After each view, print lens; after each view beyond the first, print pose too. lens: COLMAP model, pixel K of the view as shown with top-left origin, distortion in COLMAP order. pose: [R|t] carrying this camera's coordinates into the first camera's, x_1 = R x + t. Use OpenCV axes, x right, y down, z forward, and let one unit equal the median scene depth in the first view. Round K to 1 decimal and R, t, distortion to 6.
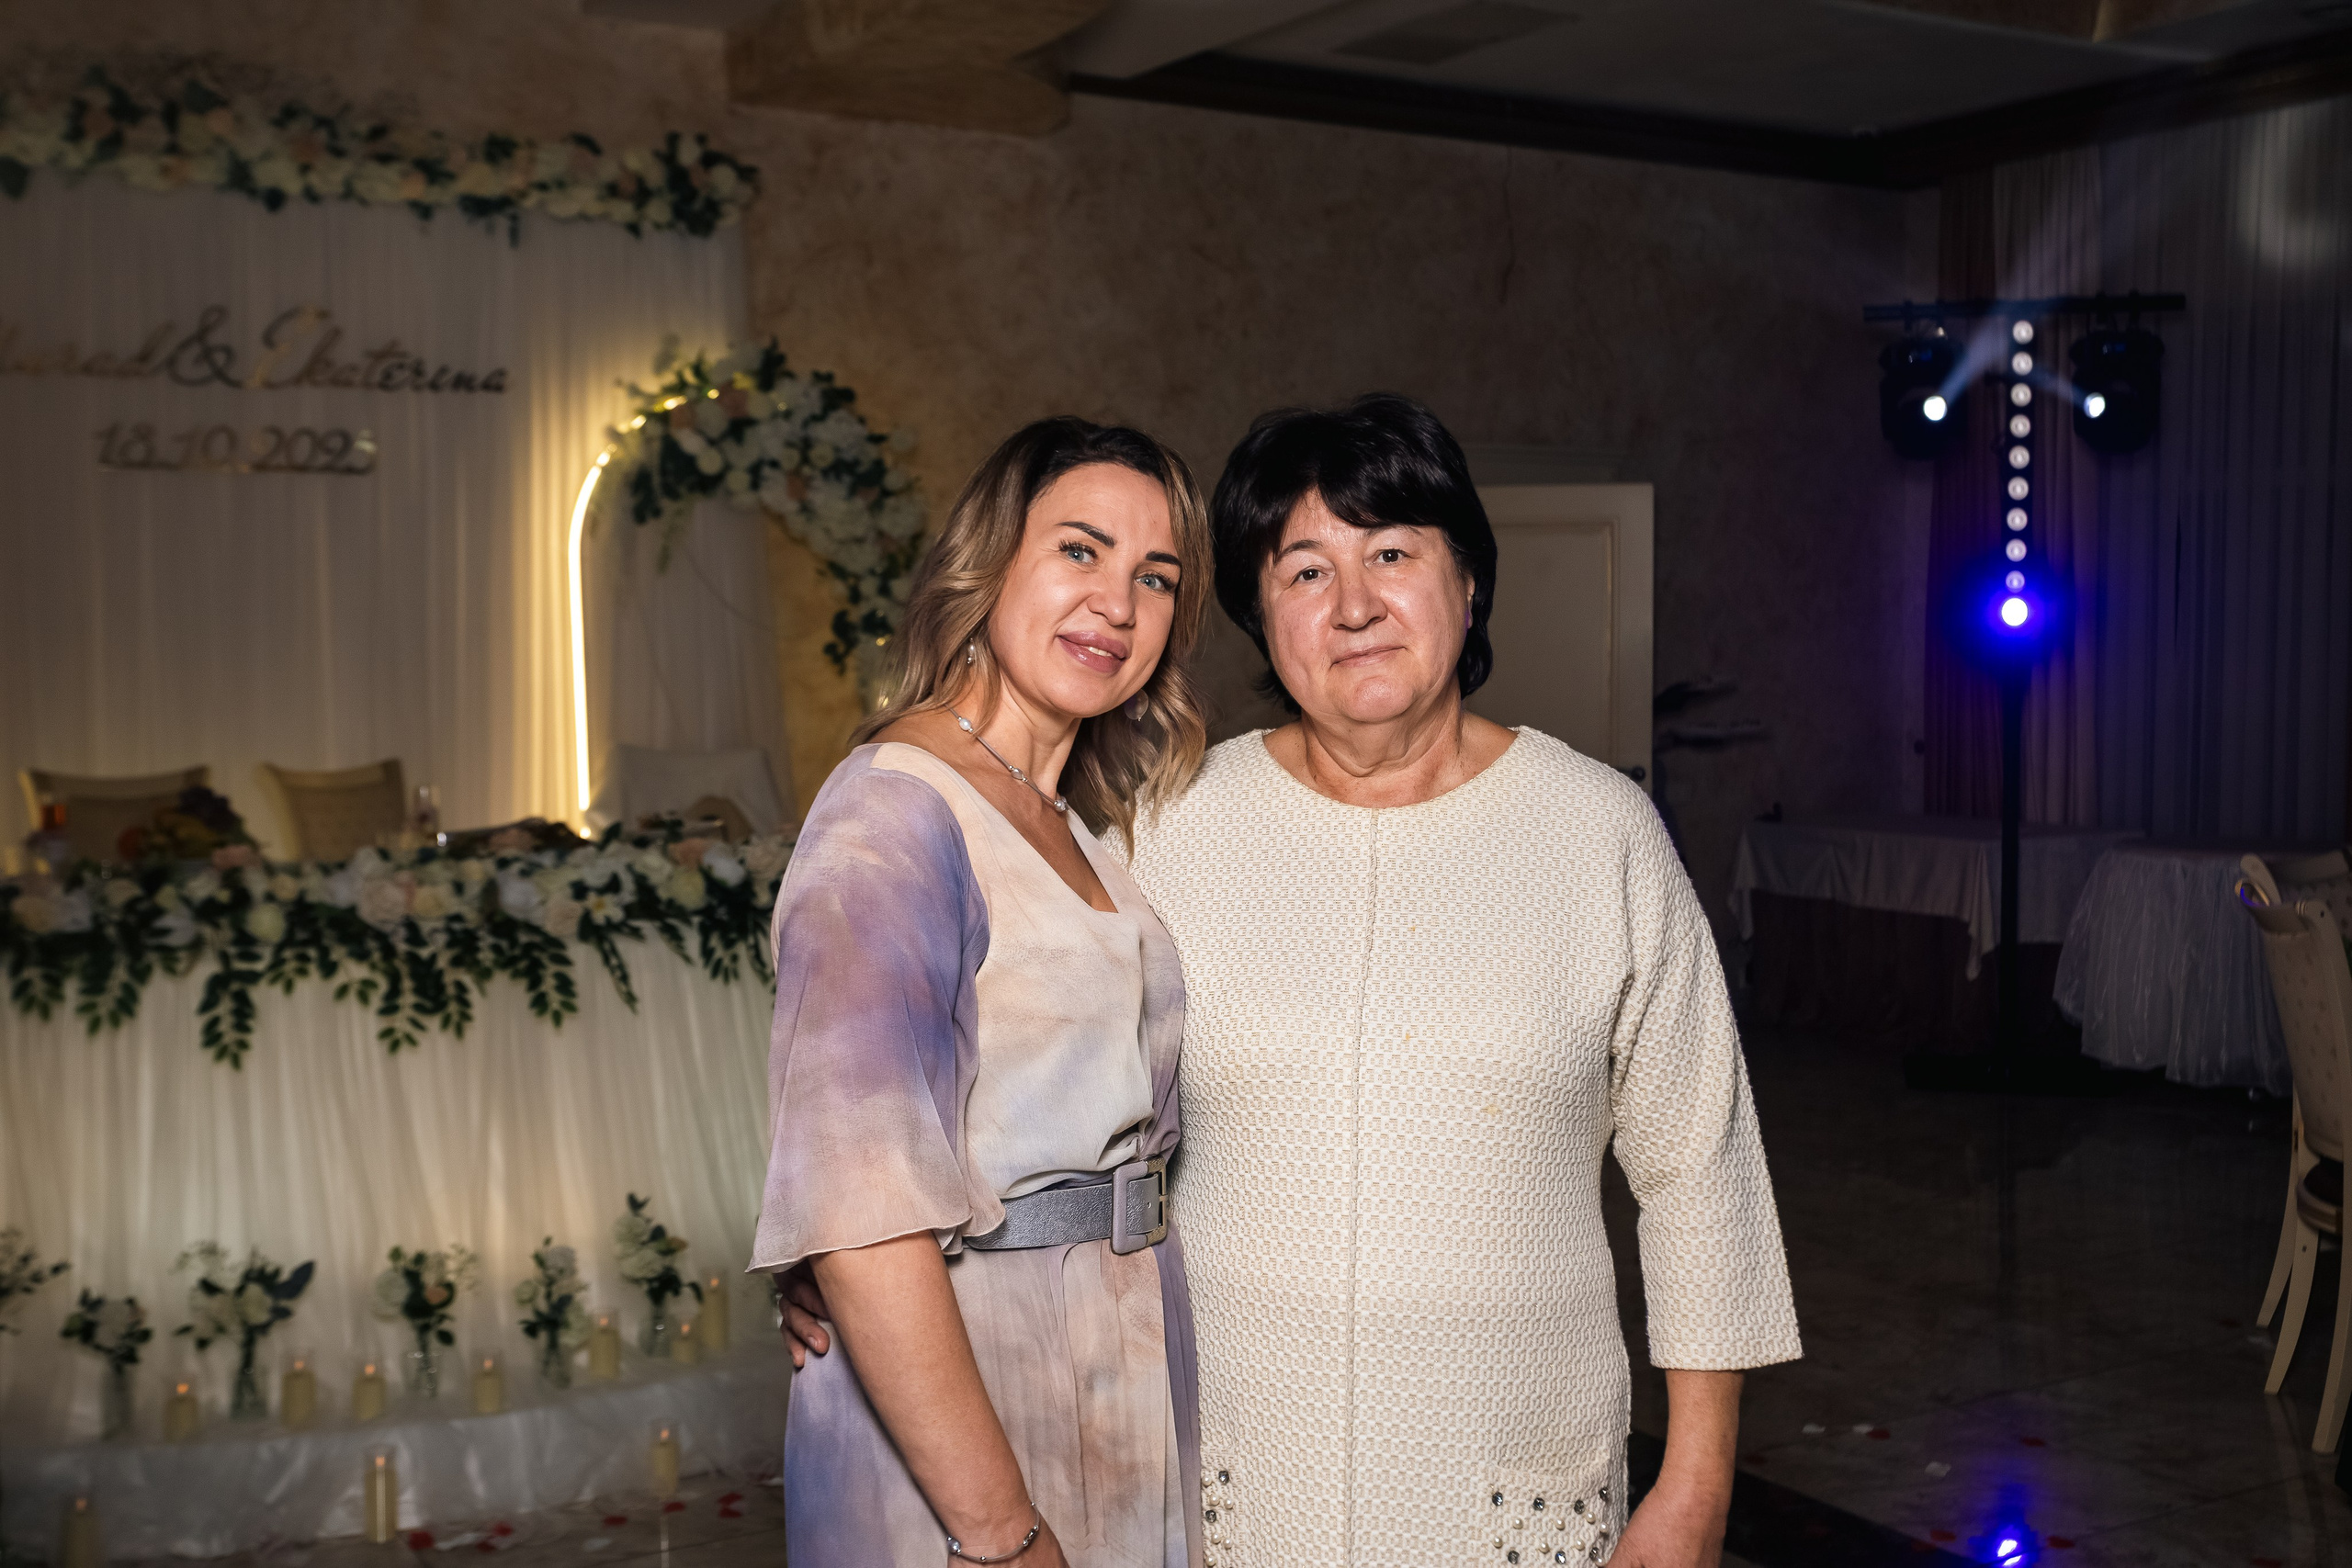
lens RADIAL K [[2478.5, 0, 1178.7], [0, 2478.5, 782.9], [0, 0, 1]] dist [-0.009613, 0.000000]
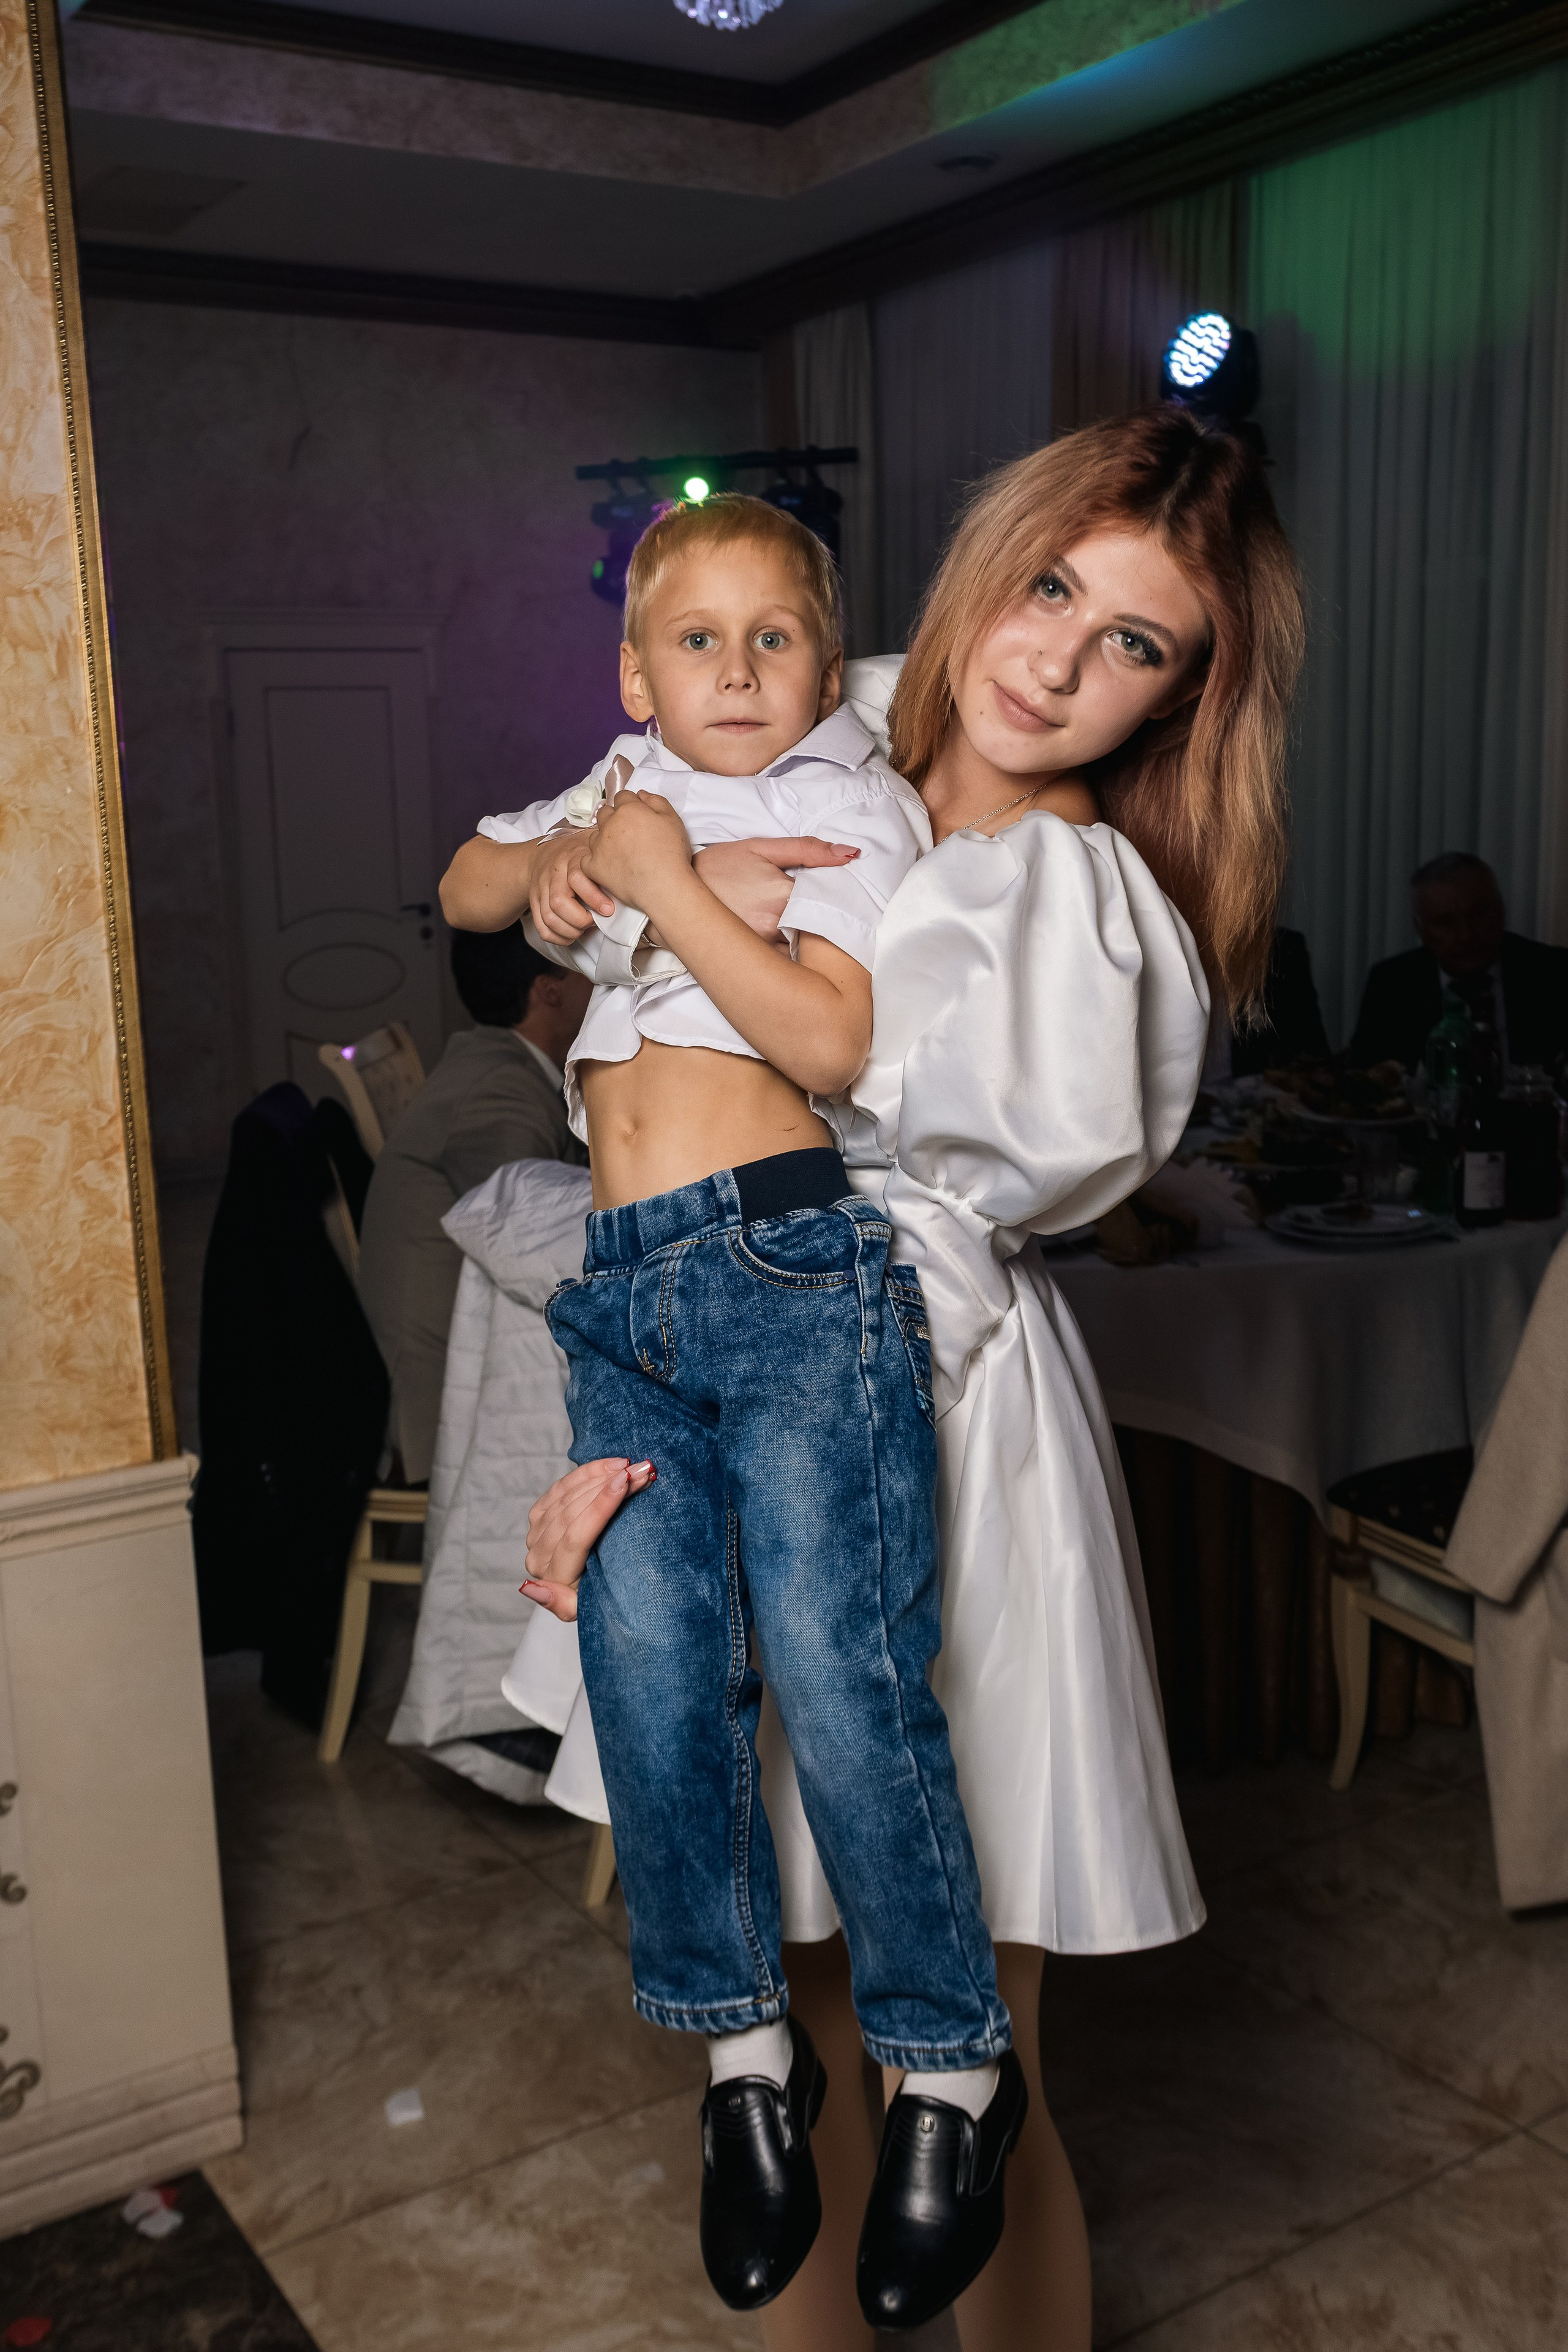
lens RADIAL K [[2199.9, 0, 756.8], [0, 2199.9, 1186.6], [0, 0, 1]] dist [0.004599, 0.000000]
pose [[0.999723, -0.023549, 0.000348, 0.308596], [0.023335, 0.992443, 0.120466, -0.001888], [-0.003182, -0.120425, 0.992717, 0.037778]]
